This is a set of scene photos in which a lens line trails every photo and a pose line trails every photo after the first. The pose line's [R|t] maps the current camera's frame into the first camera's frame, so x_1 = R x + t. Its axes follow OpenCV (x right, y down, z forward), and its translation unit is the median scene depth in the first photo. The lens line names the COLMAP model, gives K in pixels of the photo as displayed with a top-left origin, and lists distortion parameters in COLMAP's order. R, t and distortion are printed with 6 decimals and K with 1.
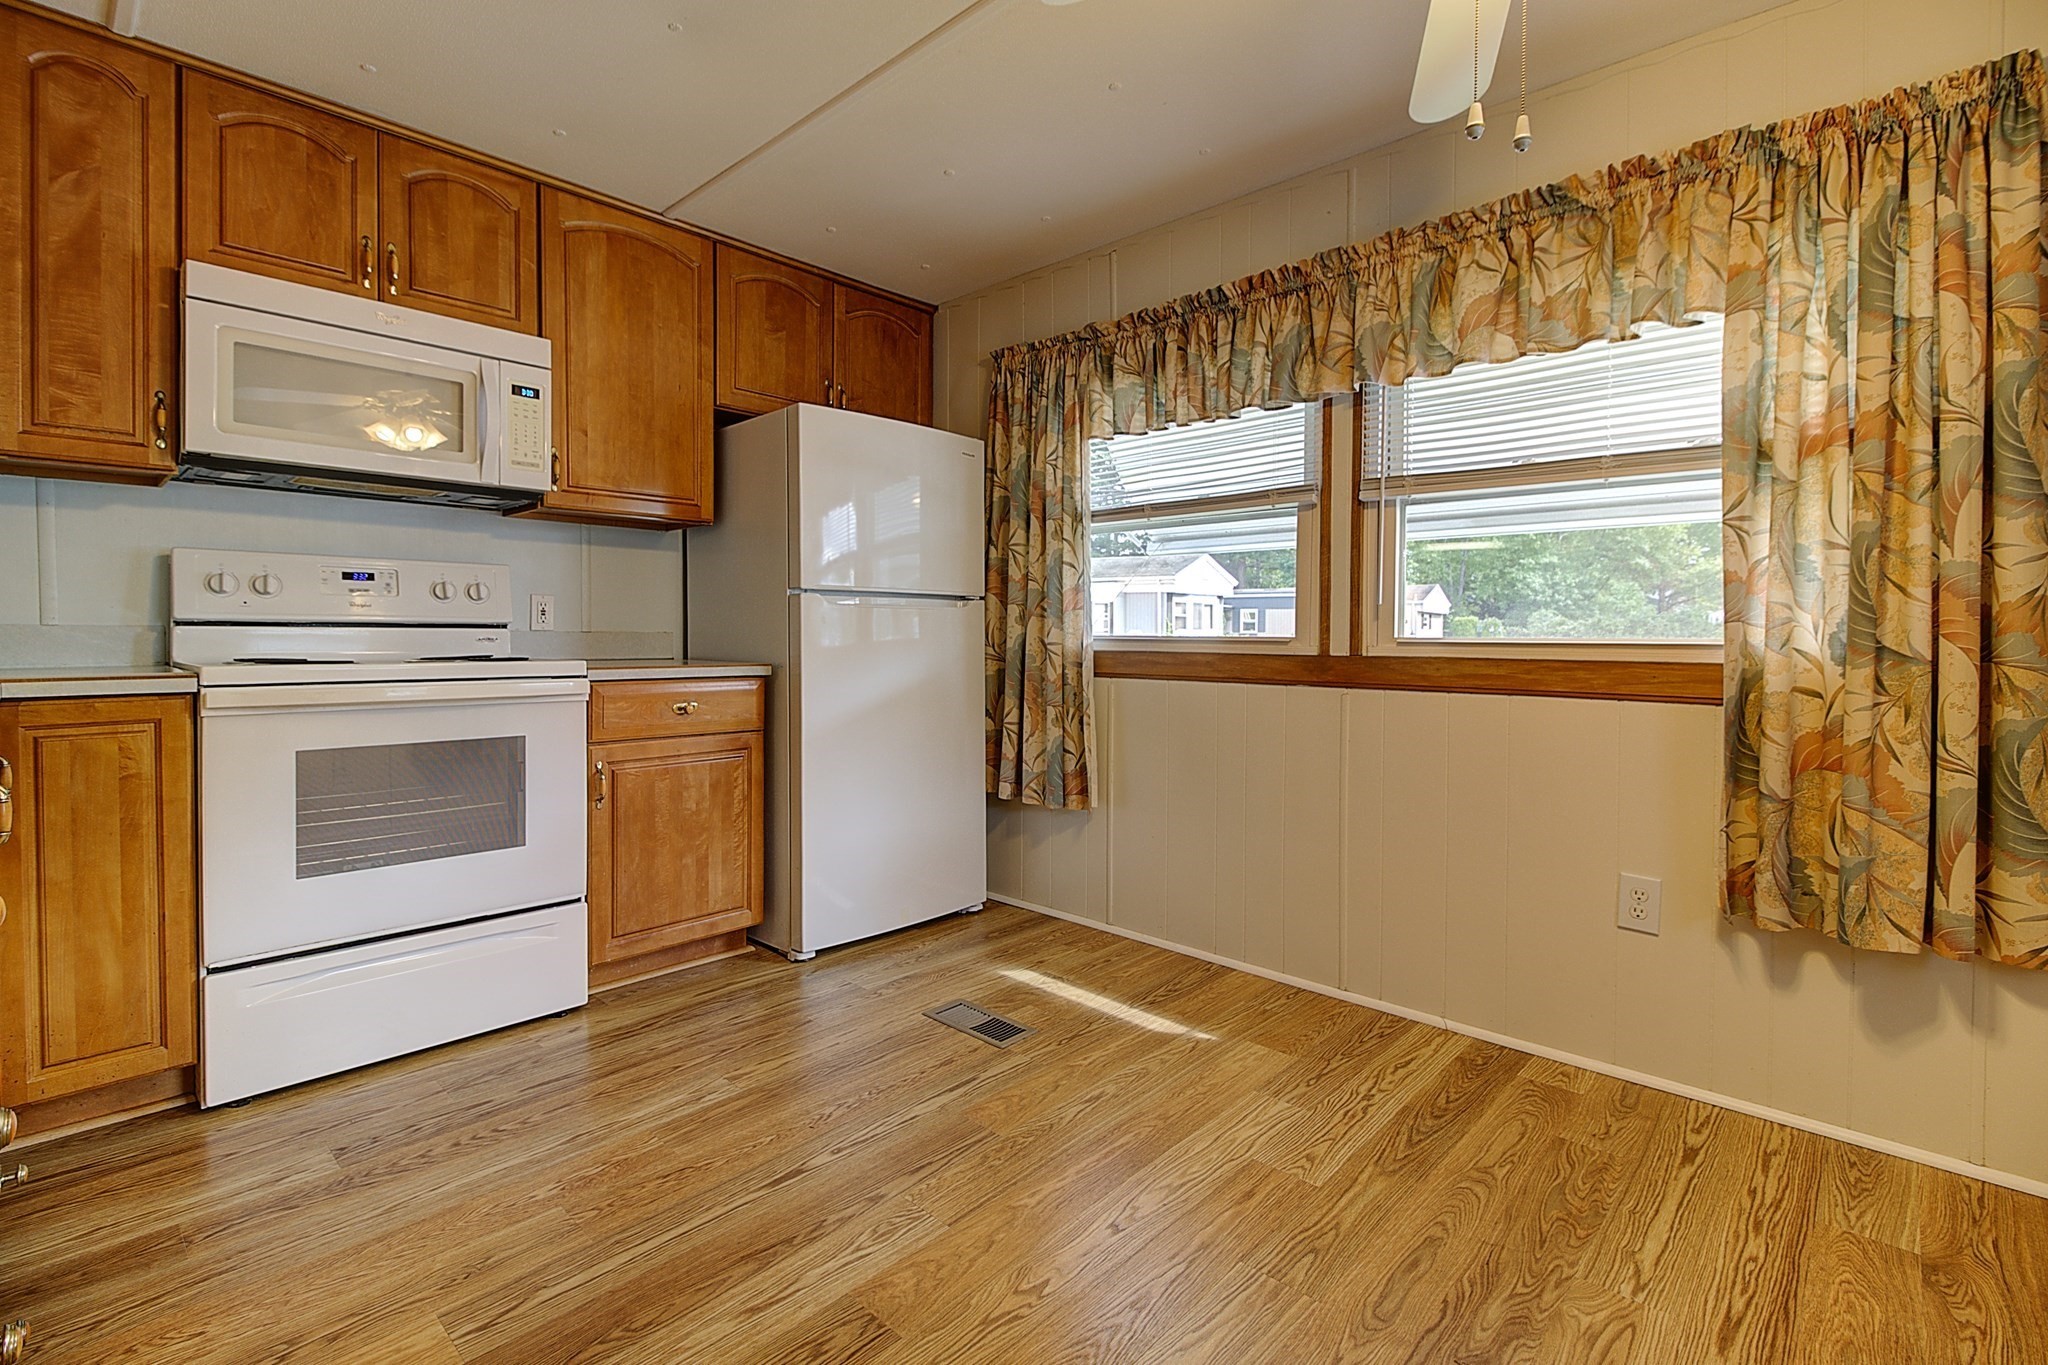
lens RADIAL K [[936.5, 0, 992.7], [0, 936.5, 645.7], [0, 0, 1]] dist [0.001562, -0.003907]
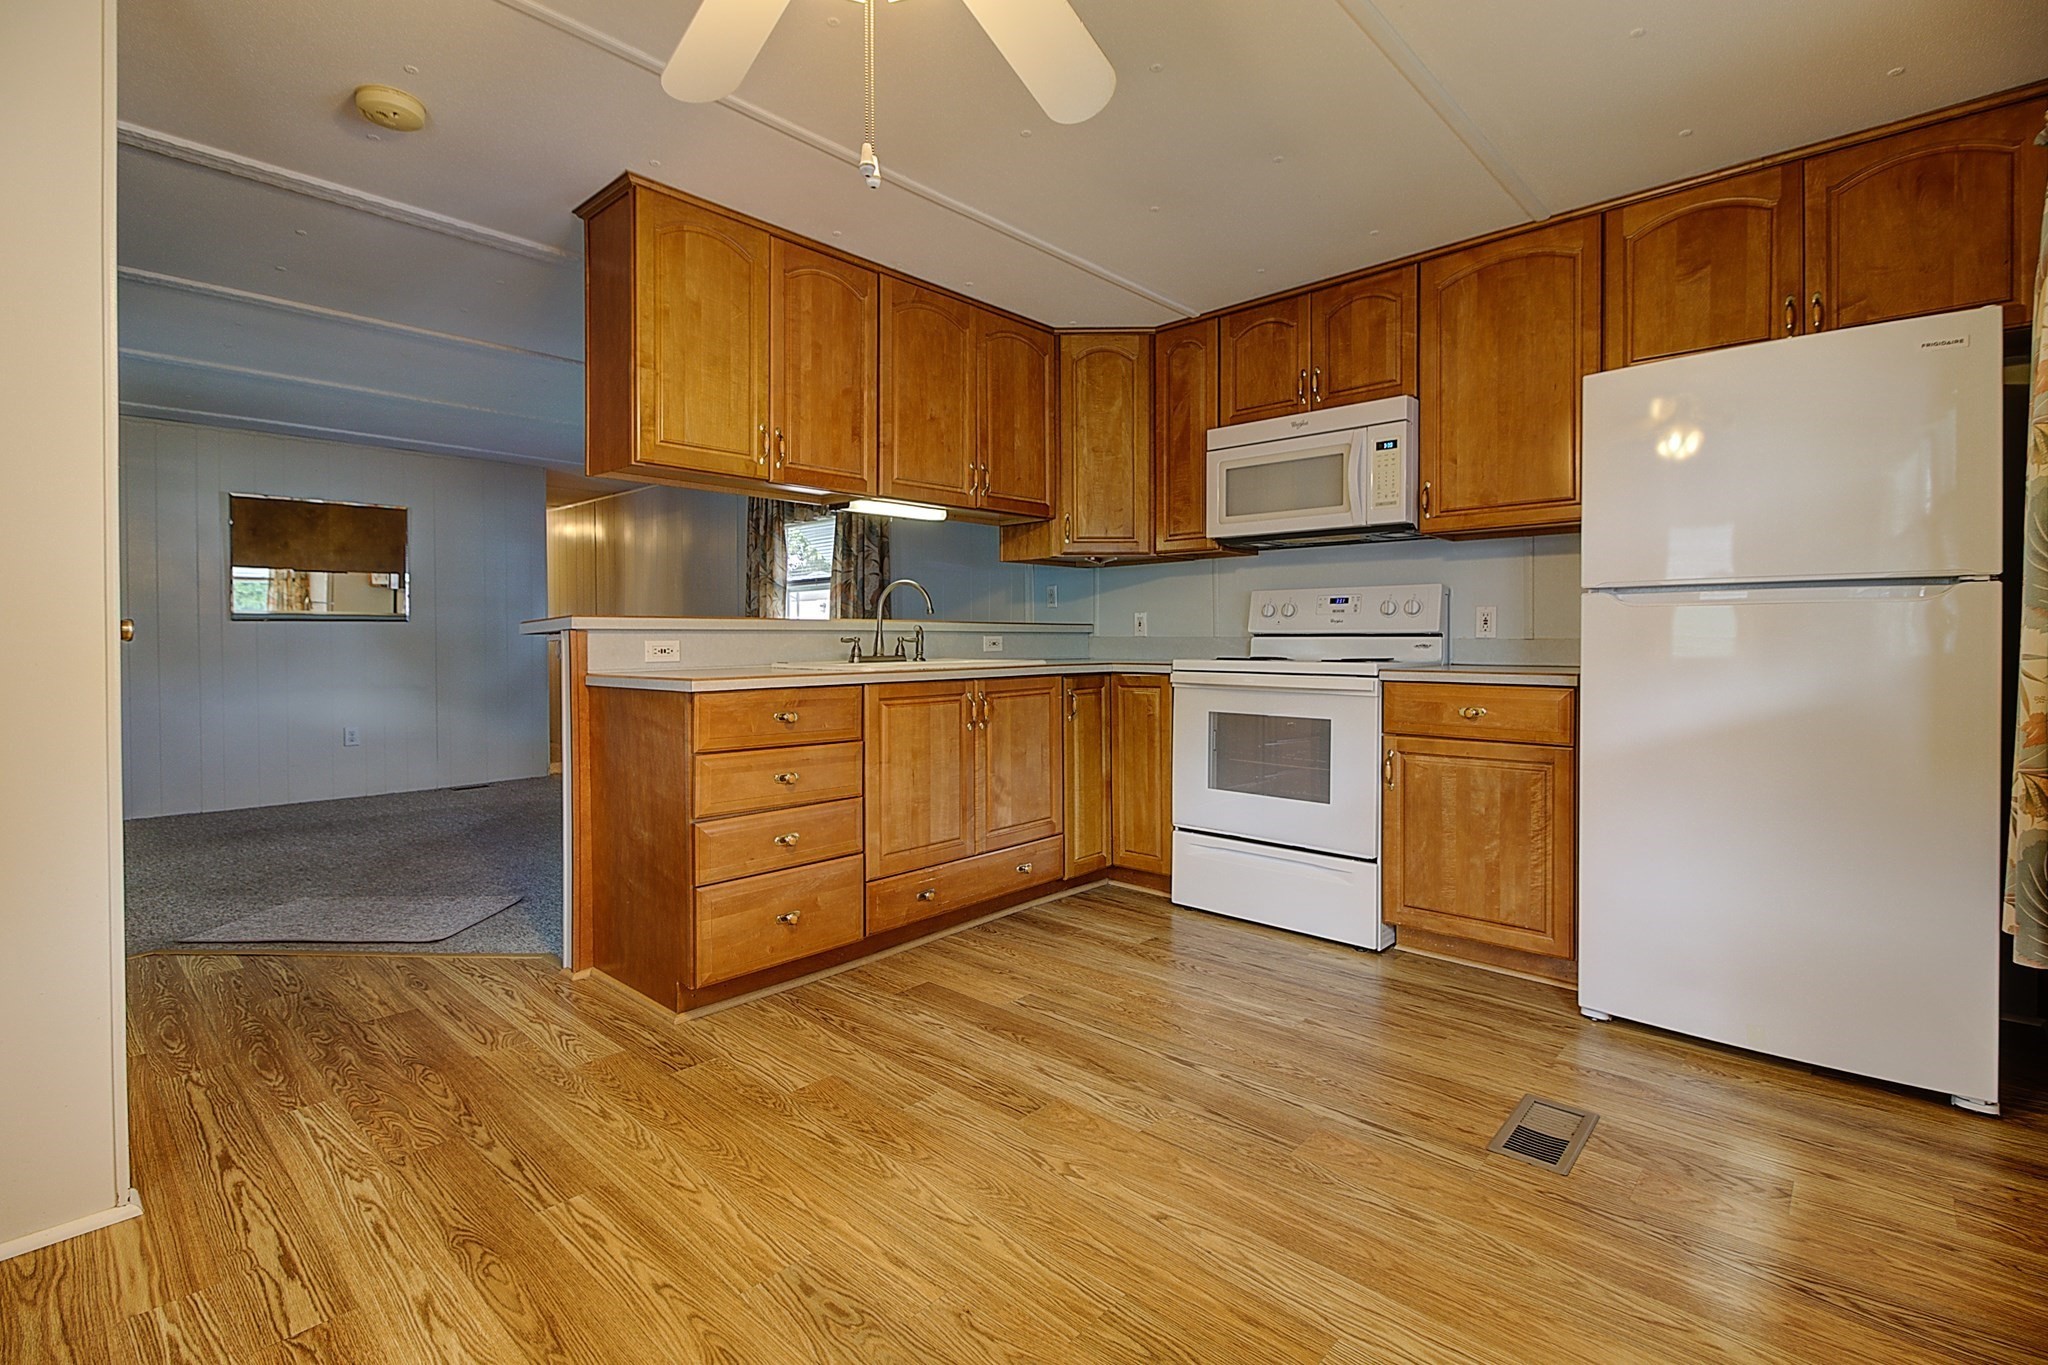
lens RADIAL K [[936.5, 0, 1052.8], [0, 936.5, 643.1], [0, 0, 1]] dist [0.001562, -0.003907]
pose [[0.027715, -0.000884, -0.999615, 1.081994], [-0.011605, 0.999932, -0.001206, -0.005104], [0.999549, 0.011634, 0.027703, 0.792149]]
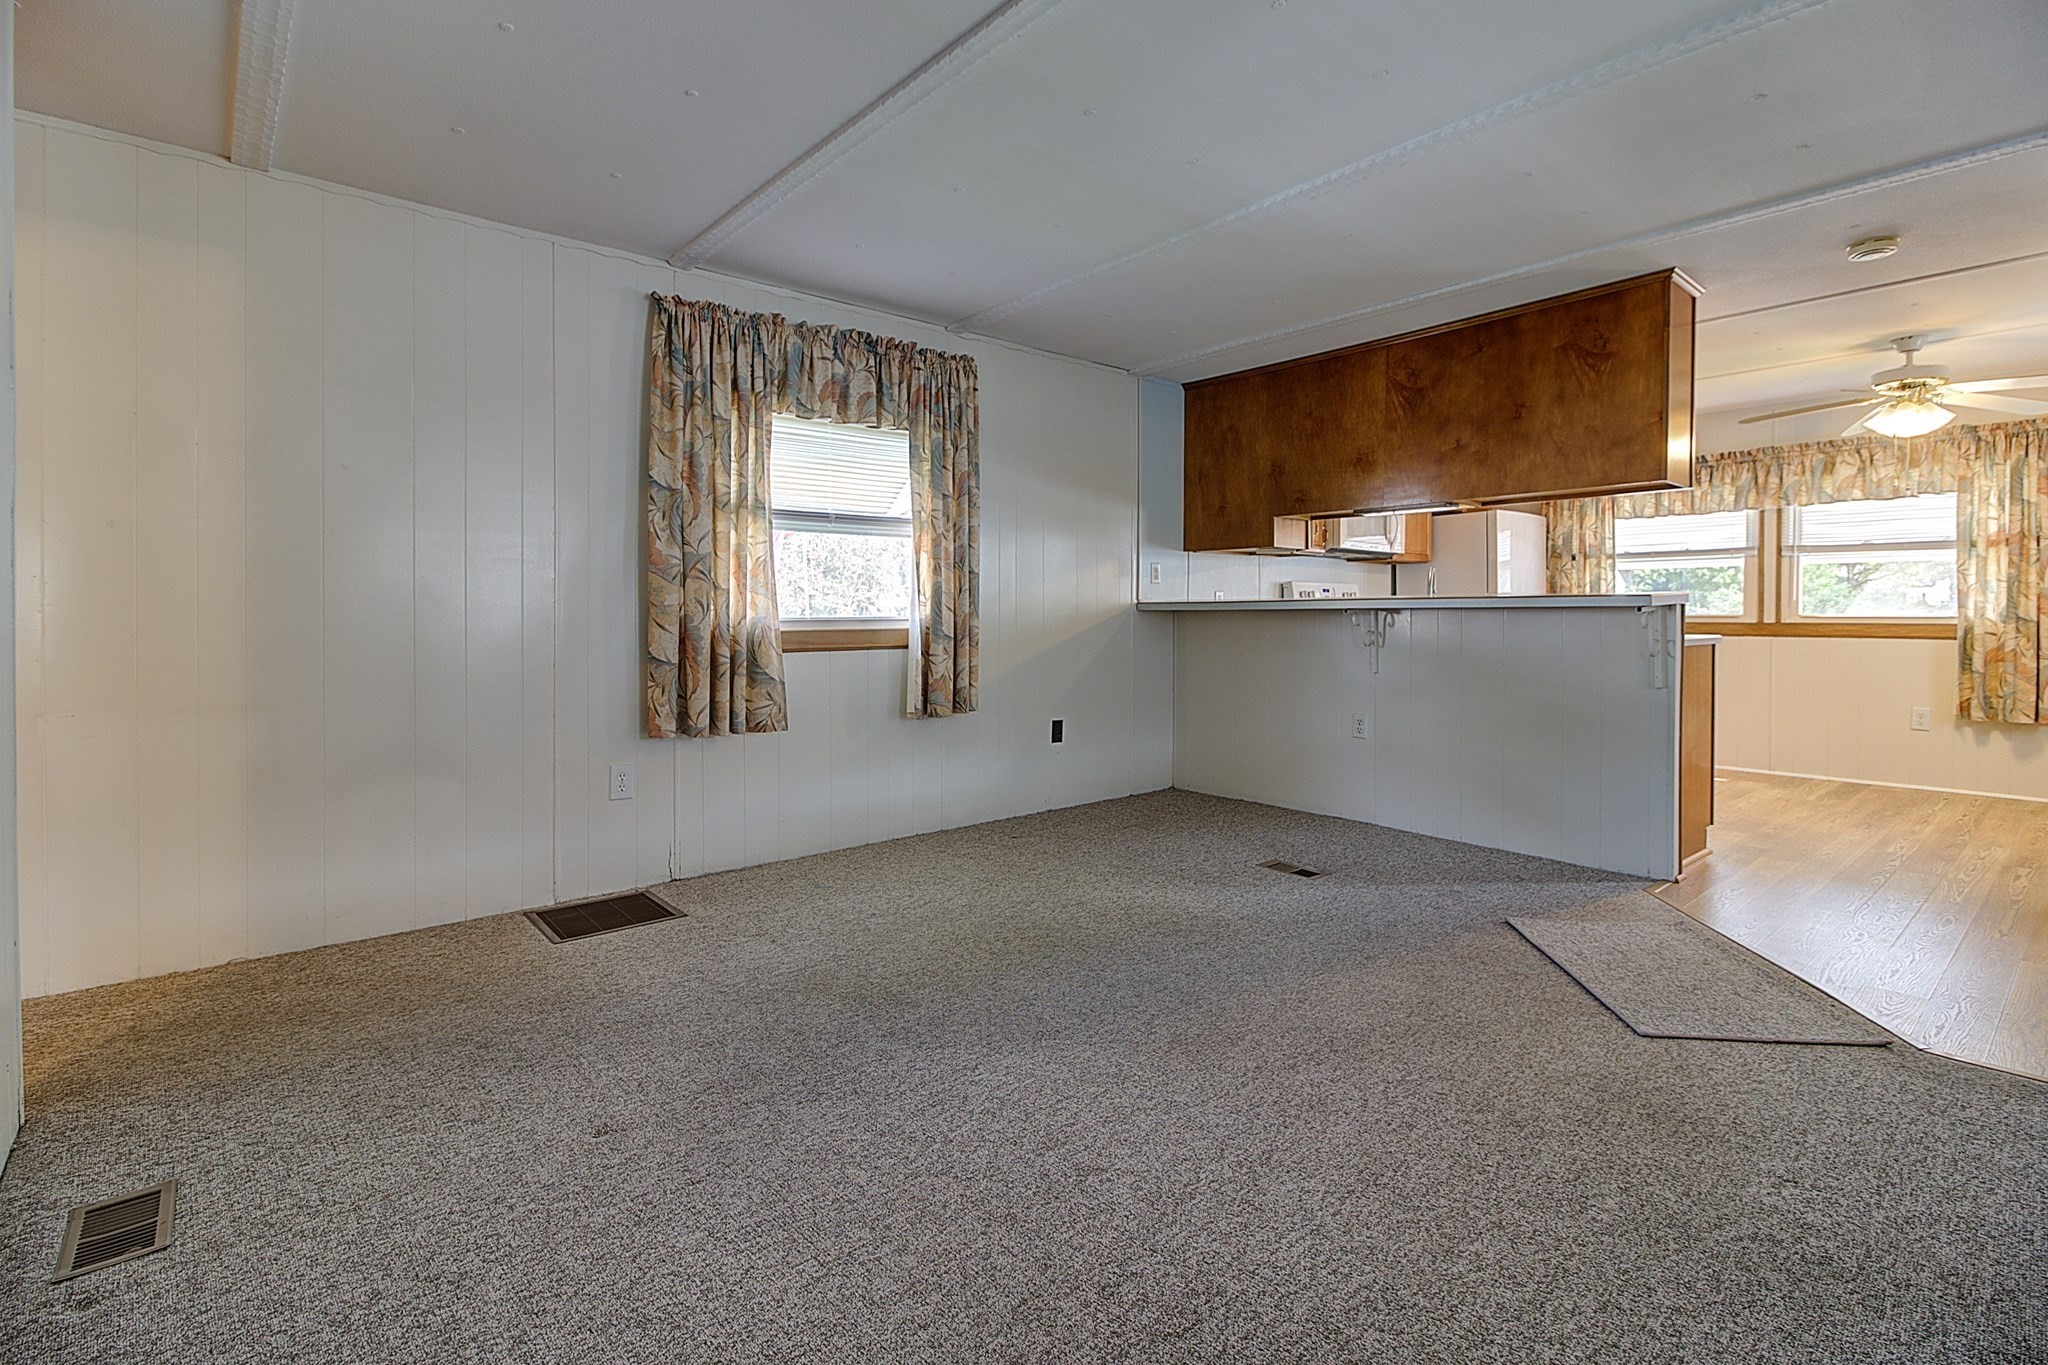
lens RADIAL K [[936.5, 0, 1038.9], [0, 936.5, 622.9], [0, 0, 1]] dist [0.001562, -0.003907]
pose [[0.996881, -0.004576, -0.078790, -1.236031], [0.004325, 0.999985, -0.003349, 0.011152], [0.078804, 0.002998, 0.996886, -1.421432]]
